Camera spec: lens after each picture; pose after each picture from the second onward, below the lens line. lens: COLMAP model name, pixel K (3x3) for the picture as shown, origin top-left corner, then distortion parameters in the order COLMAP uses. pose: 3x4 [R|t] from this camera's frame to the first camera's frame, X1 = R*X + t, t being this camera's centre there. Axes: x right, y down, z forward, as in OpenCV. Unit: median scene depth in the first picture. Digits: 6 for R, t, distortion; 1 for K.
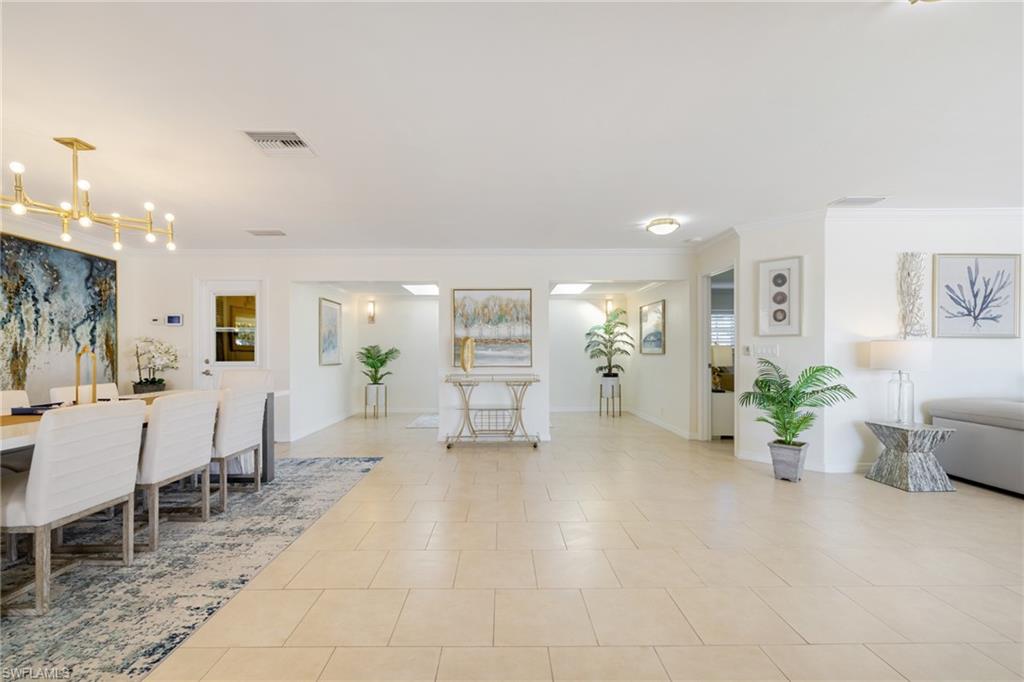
lens RADIAL K [[437.9, 0, 505.5], [0, 437.9, 351.5], [0, 0, 1]] dist [0.001040, 0.000233]
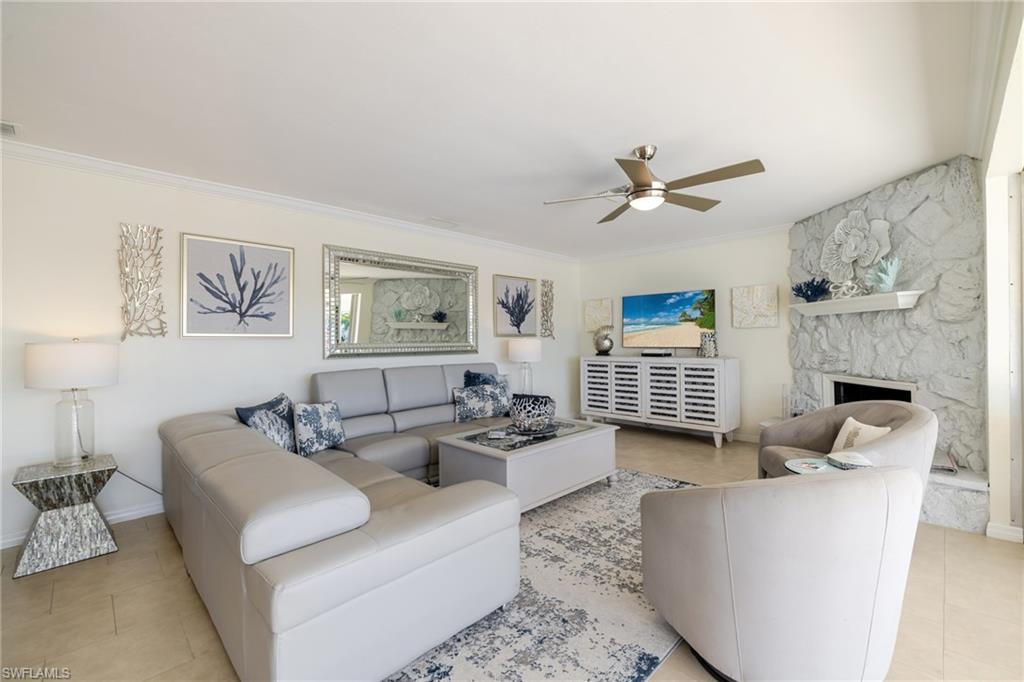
lens RADIAL K [[430.3, 0, 510.1], [0, 430.3, 339.6], [0, 0, 1]] dist [0.000675, -0.000079]
pose [[0.722367, -0.005596, 0.691487, 0.814413], [0.011140, 0.999932, -0.003545, -0.017944], [-0.691420, 0.010264, 0.722380, 0.024675]]
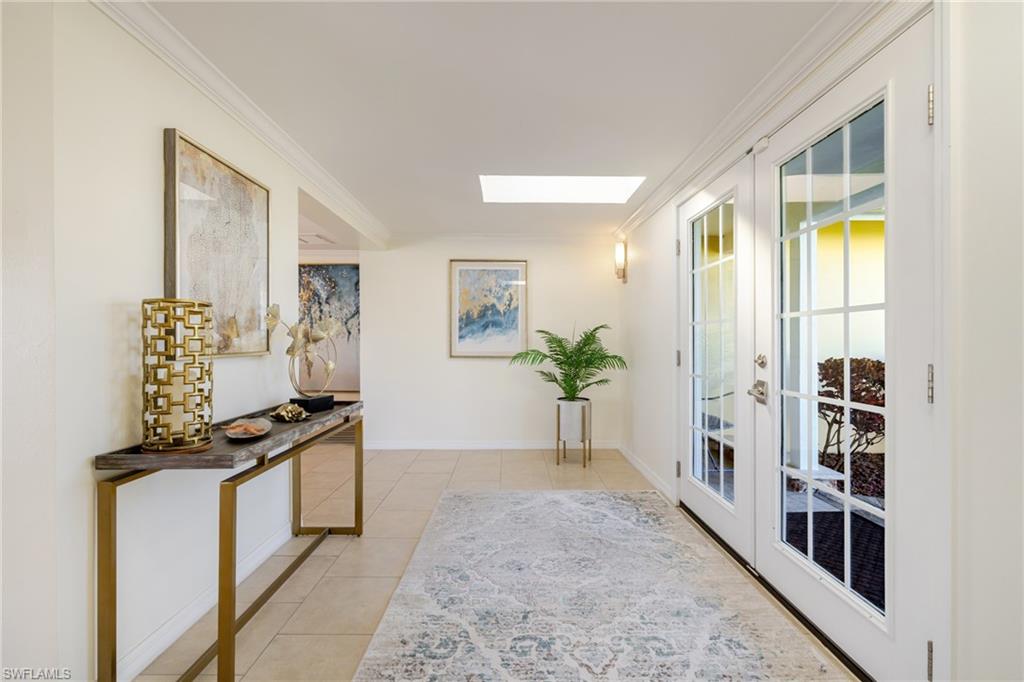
lens RADIAL K [[430.3, 0, 510.1], [0, 430.3, 339.6], [0, 0, 1]] dist [0.000675, -0.000079]
pose [[-0.009375, -0.000814, -0.999956, 0.376739], [-0.001266, 0.999999, -0.000802, 0.005369], [0.999955, 0.001258, -0.009376, 1.620664]]
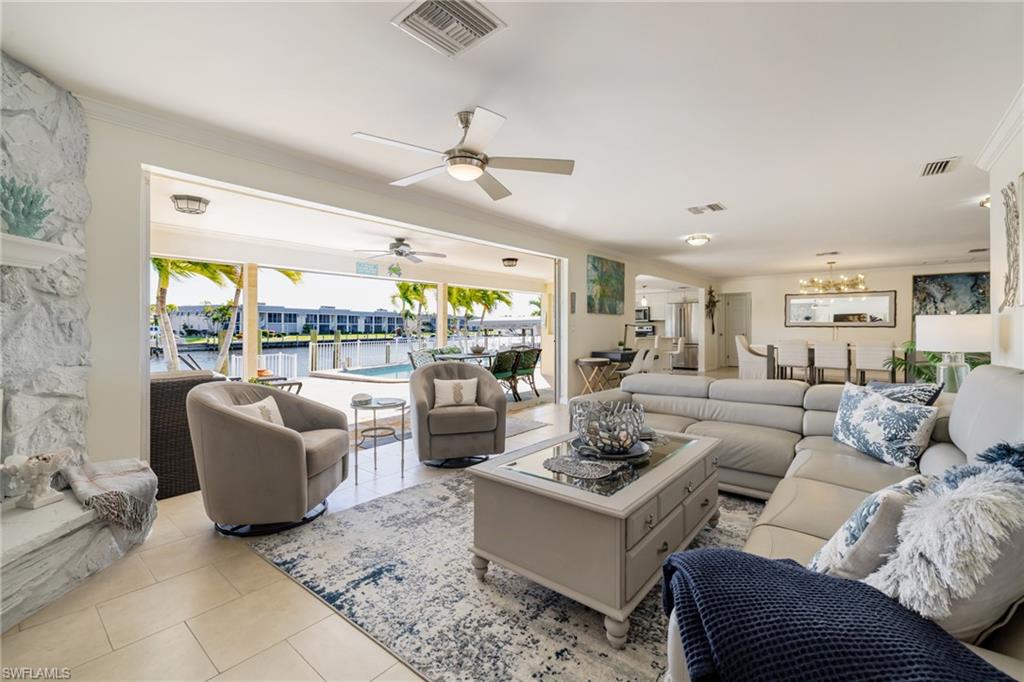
lens RADIAL K [[438.0, 0, 509.3], [0, 438.0, 327.4], [0, 0, 1]] dist [-0.000929, 0.000040]
pose [[-0.655071, 0.002063, -0.755565, 1.843887], [0.002241, 0.999997, 0.000788, -0.002225], [0.755564, -0.001177, -0.655073, 0.809073]]
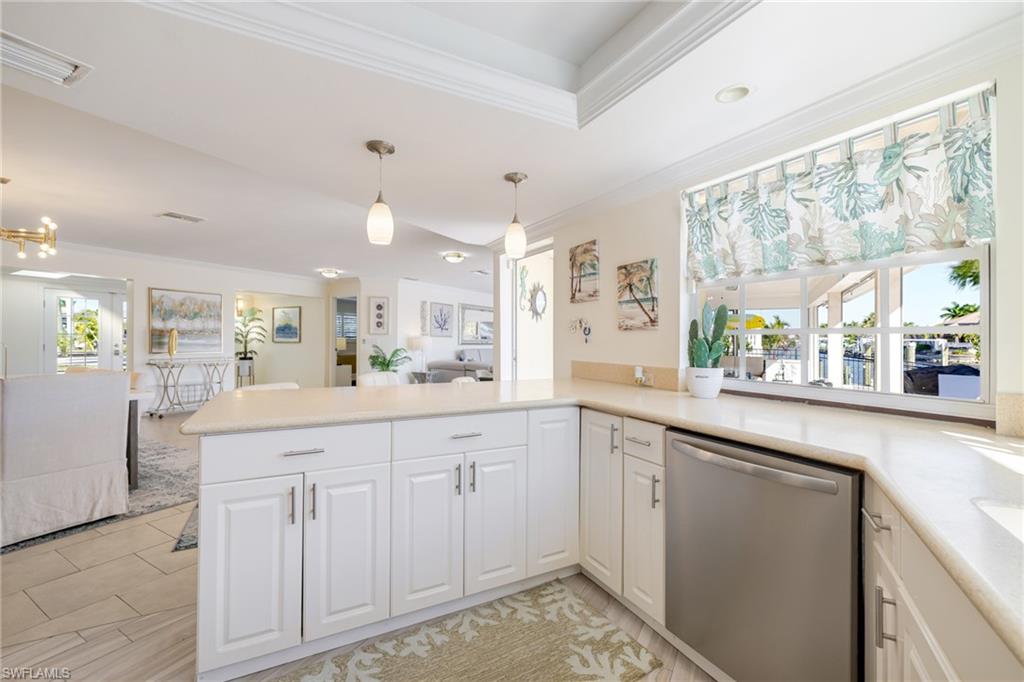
lens RADIAL K [[430.3, 0, 510.1], [0, 430.3, 339.6], [0, 0, 1]] dist [0.000675, -0.000079]
pose [[0.519270, 0.008701, 0.854566, -0.785672], [-0.009967, 0.999942, -0.004125, -0.008040], [-0.854552, -0.006375, 0.519326, -0.581236]]
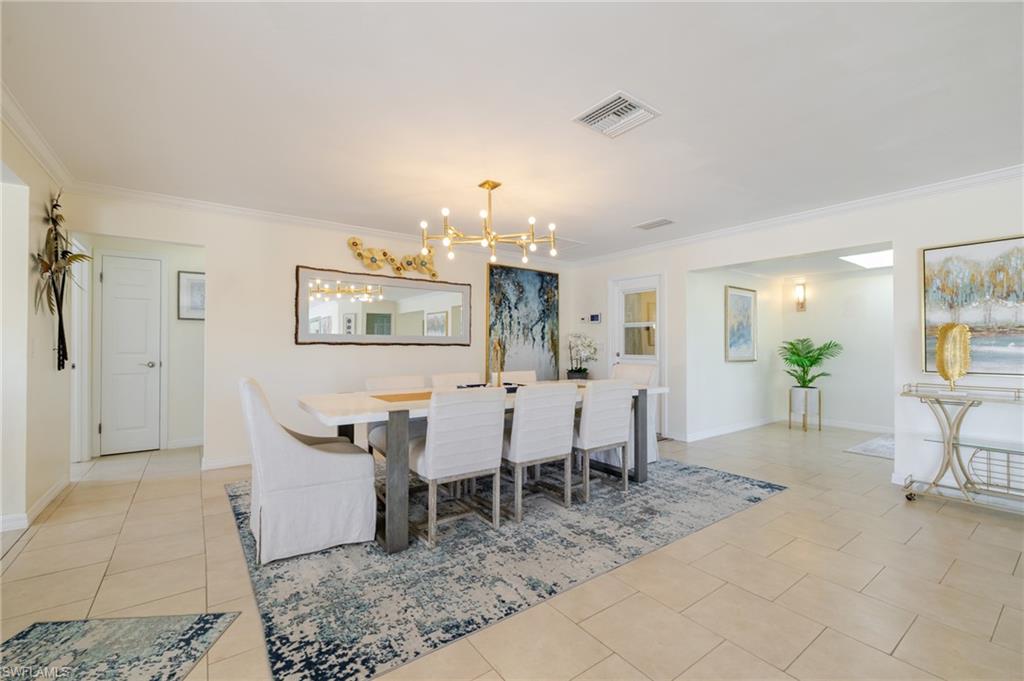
lens RADIAL K [[430.3, 0, 510.1], [0, 430.3, 339.1], [0, 0, 1]] dist [0.000675, -0.000079]
pose [[0.581478, -0.007245, -0.813530, 0.050906], [-0.004675, 0.999914, -0.012246, -0.001840], [0.813549, 0.010924, 0.581394, 0.193199]]
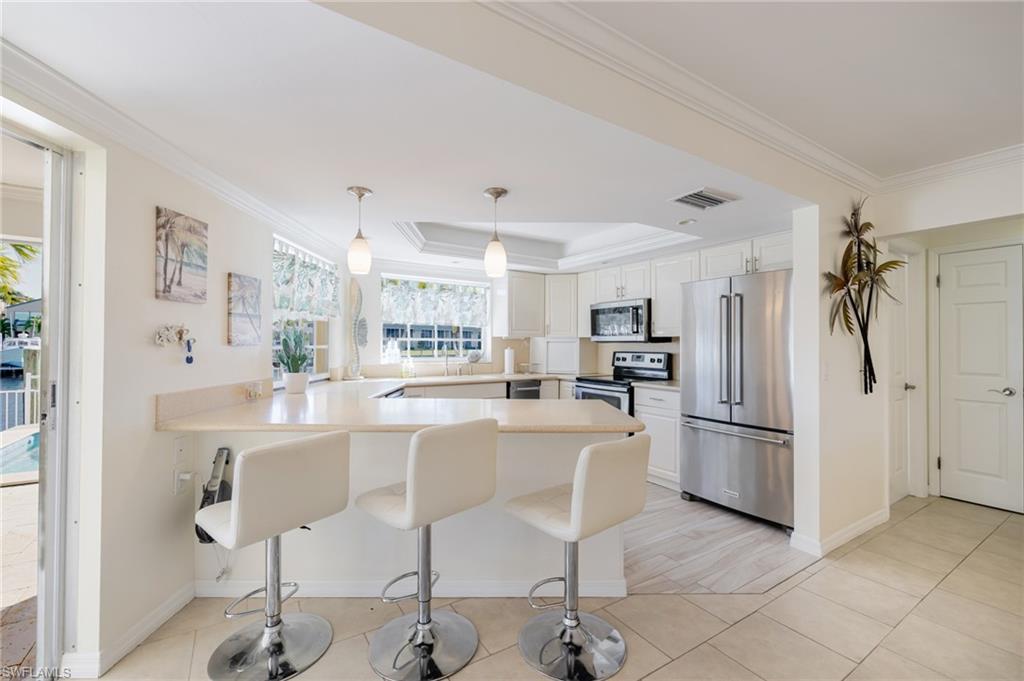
lens RADIAL K [[430.3, 0, 510.1], [0, 430.3, 339.1], [0, 0, 1]] dist [0.000675, -0.000079]
pose [[-0.851042, -0.007079, -0.525050, -0.175915], [-0.004536, 0.999971, -0.006130, -0.032521], [0.525078, -0.002835, -0.851050, 0.273739]]
